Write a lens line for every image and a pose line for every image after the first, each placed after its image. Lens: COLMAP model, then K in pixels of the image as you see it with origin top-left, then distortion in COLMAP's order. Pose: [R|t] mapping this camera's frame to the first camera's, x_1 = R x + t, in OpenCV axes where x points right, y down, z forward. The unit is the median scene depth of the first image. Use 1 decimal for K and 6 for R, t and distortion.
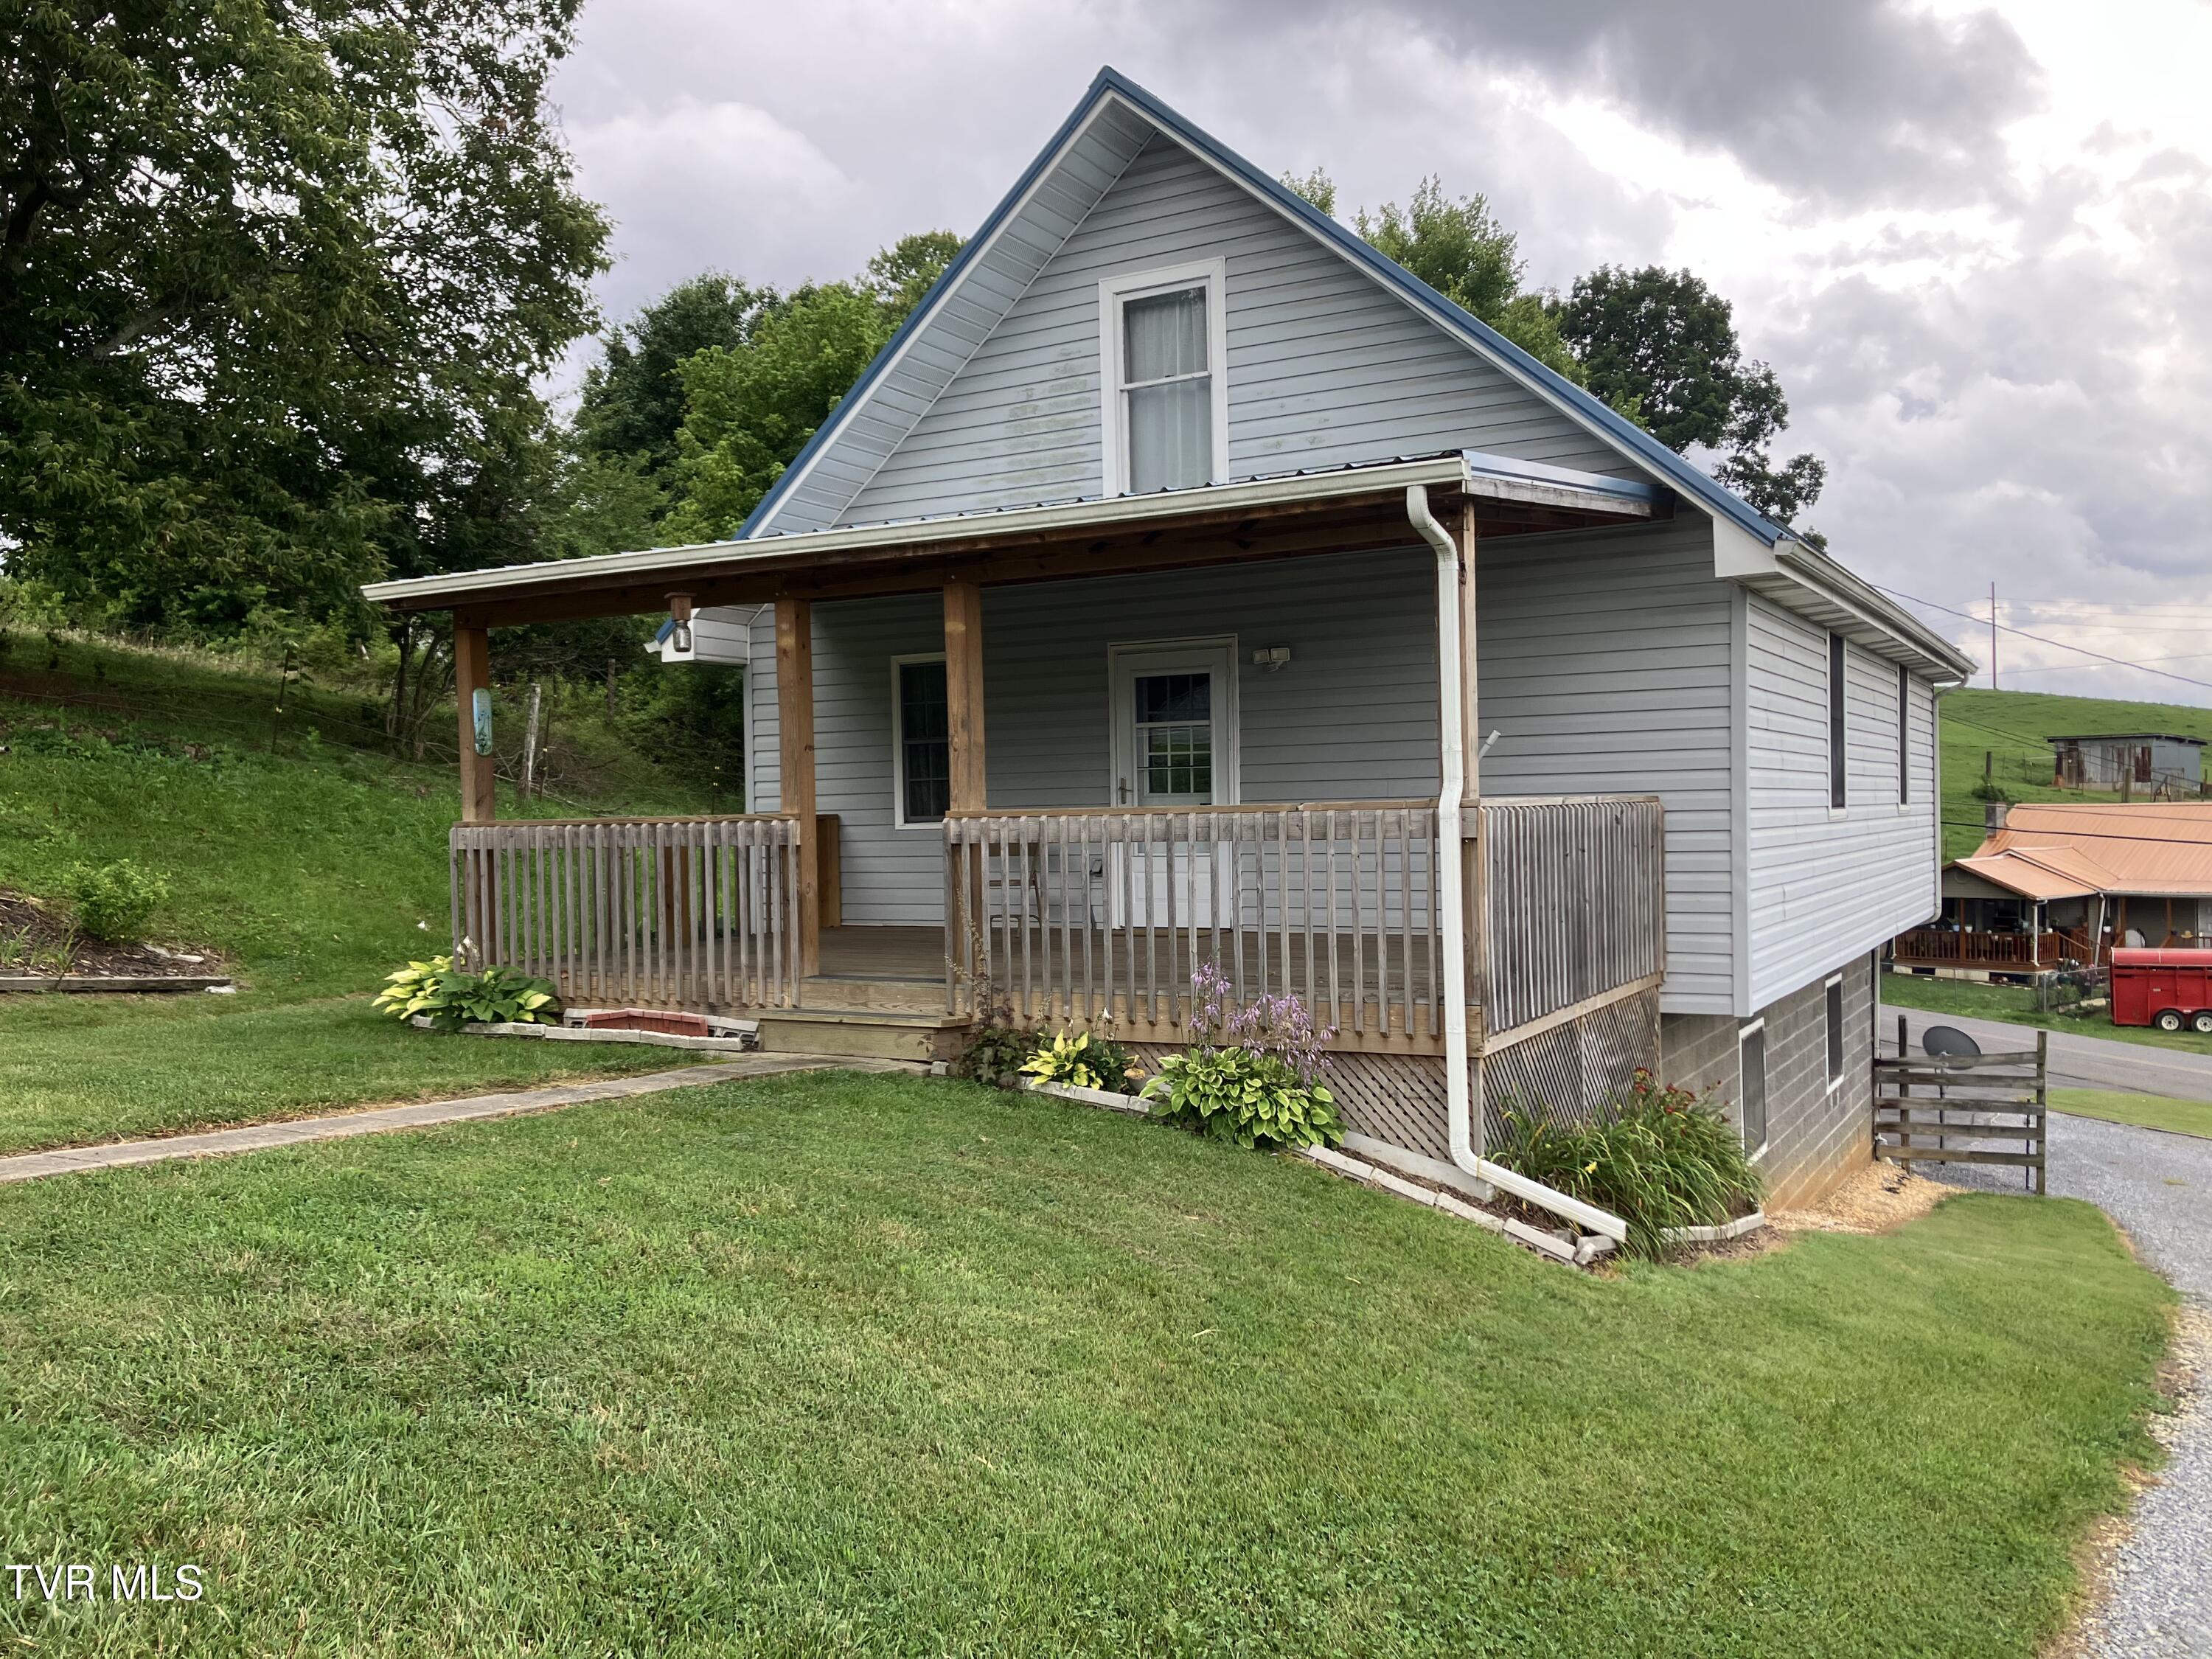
lens RADIAL K [[1822.7, 0, 1099.6], [0, 1822.7, 839.7], [0, 0, 1]] dist [-0.031811, -0.007234]
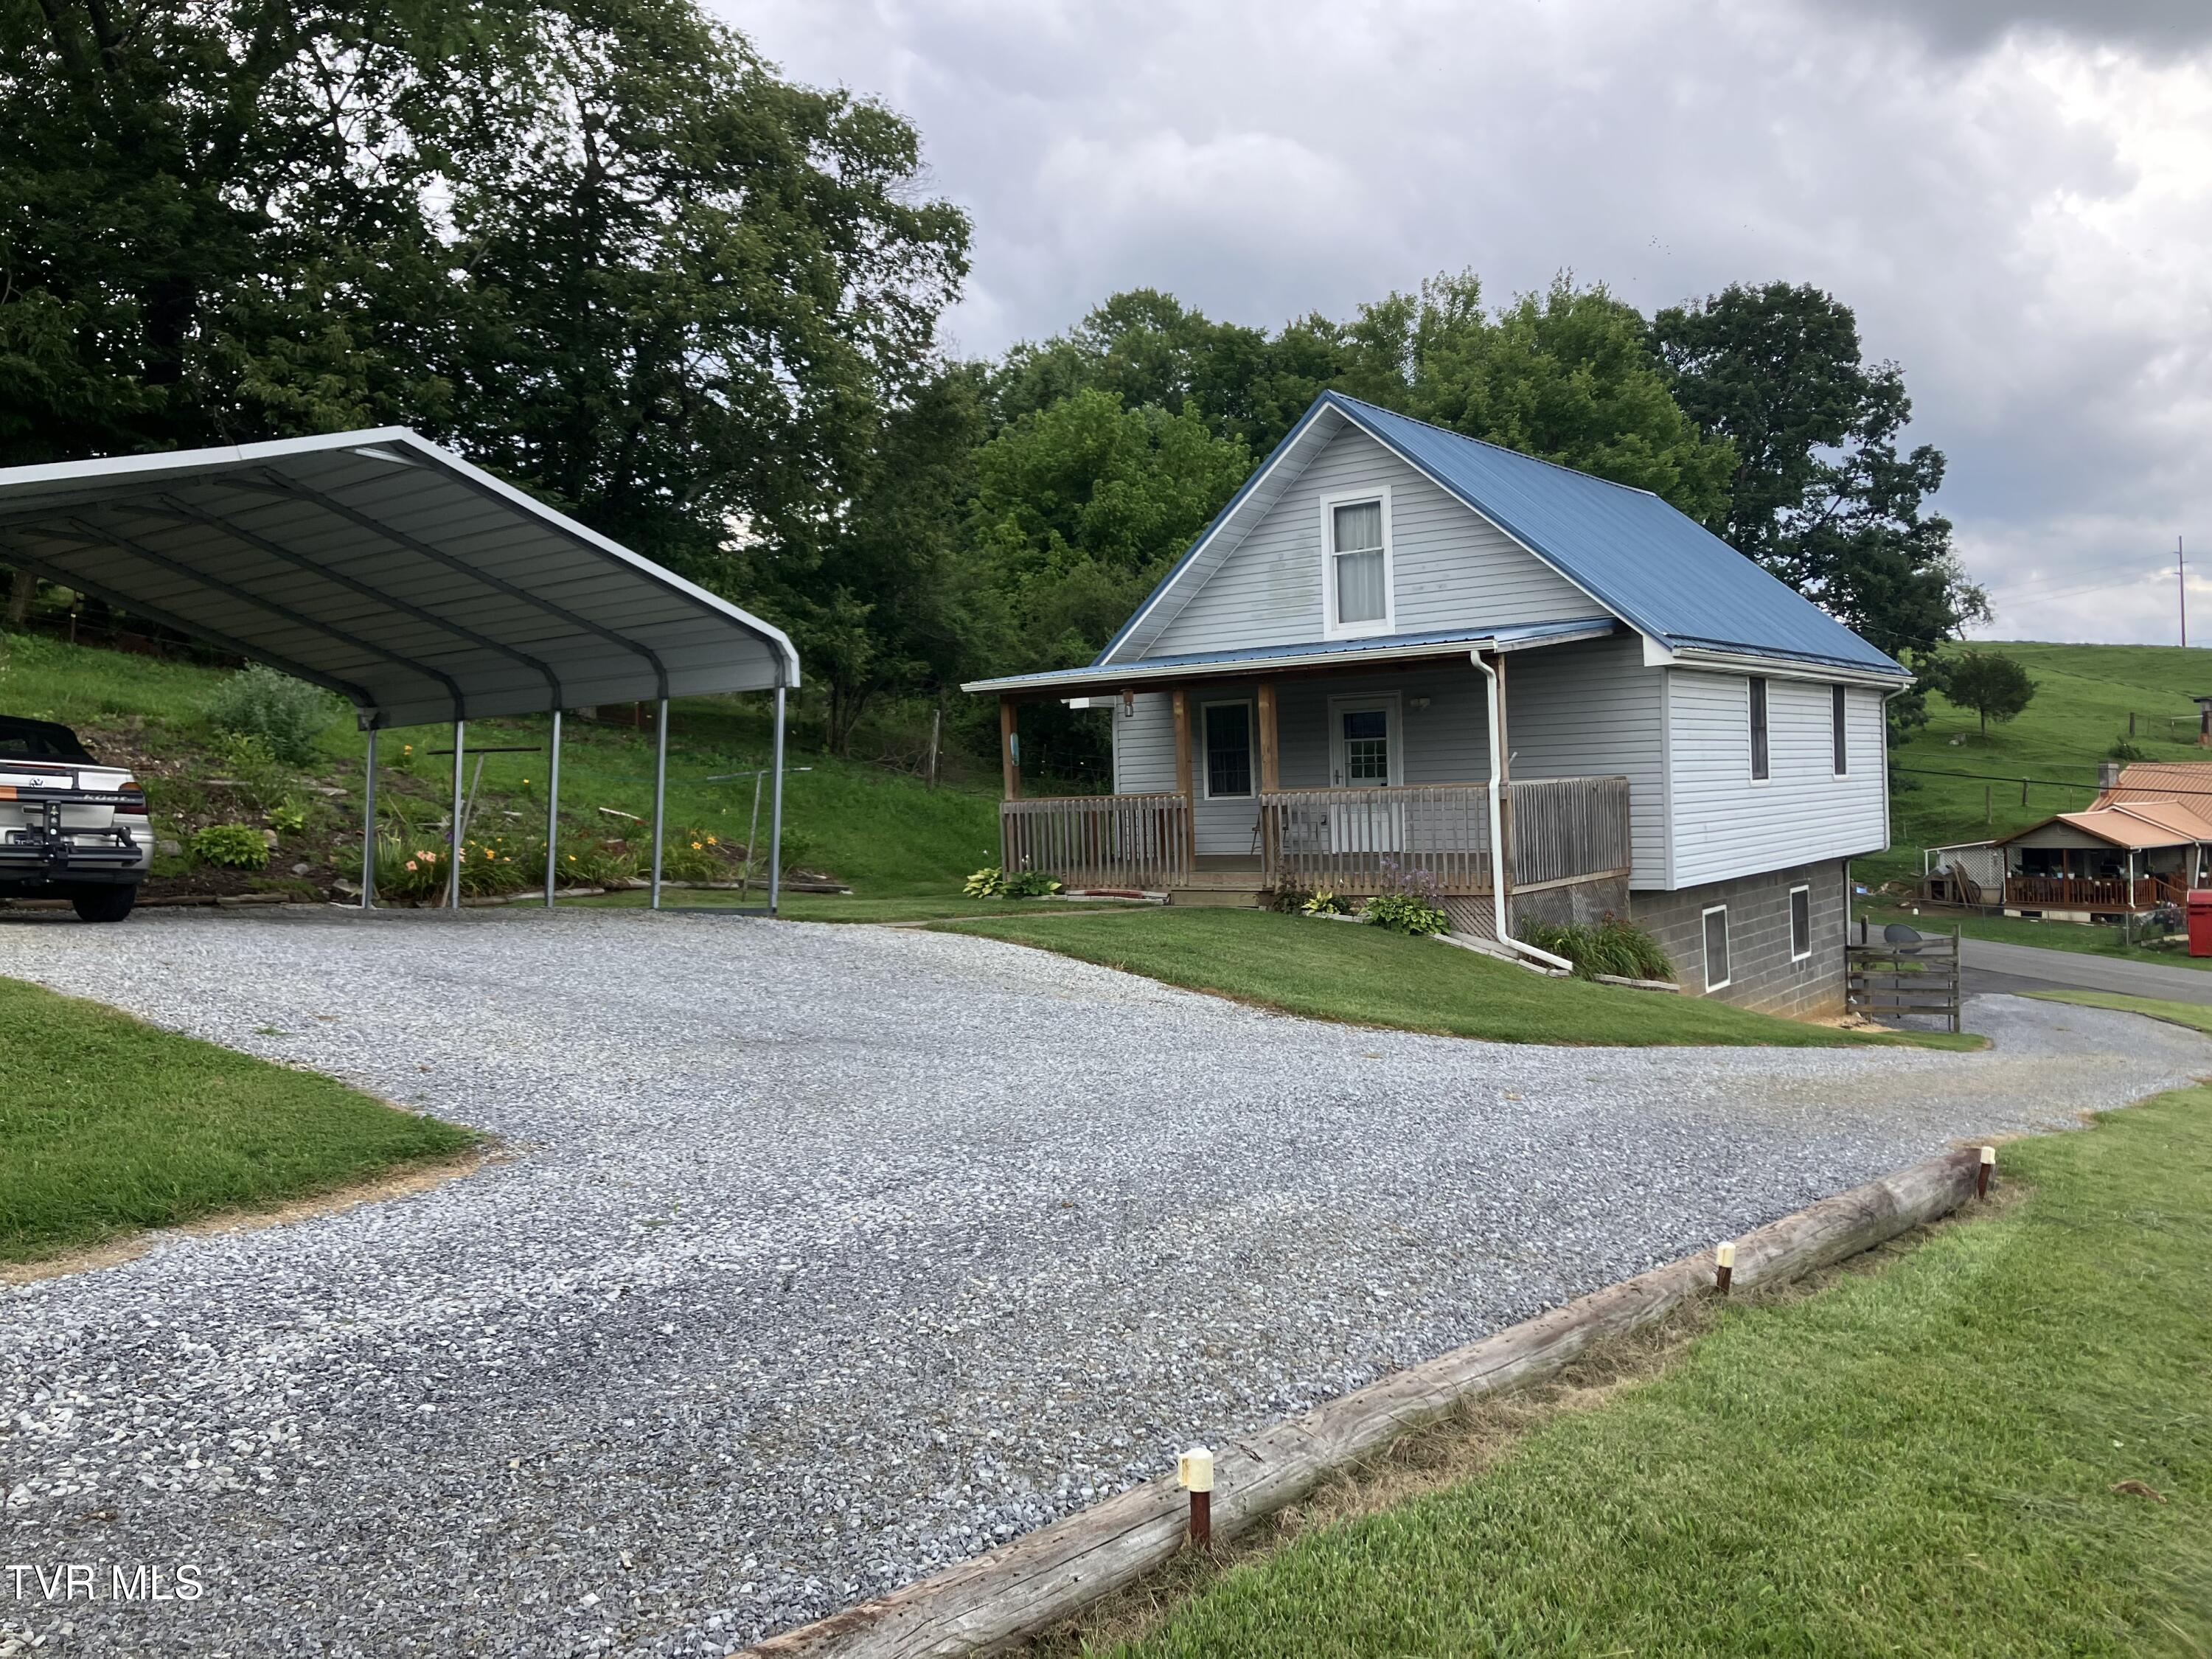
lens RADIAL K [[1822.7, 0, 1058.4], [0, 1822.7, 817.7], [0, 0, 1]] dist [-0.031811, -0.007234]
pose [[0.993223, -0.014461, -0.115319, -0.049520], [0.014906, 0.999884, 0.002993, 0.004253], [0.115263, -0.004692, 0.993324, -0.747071]]
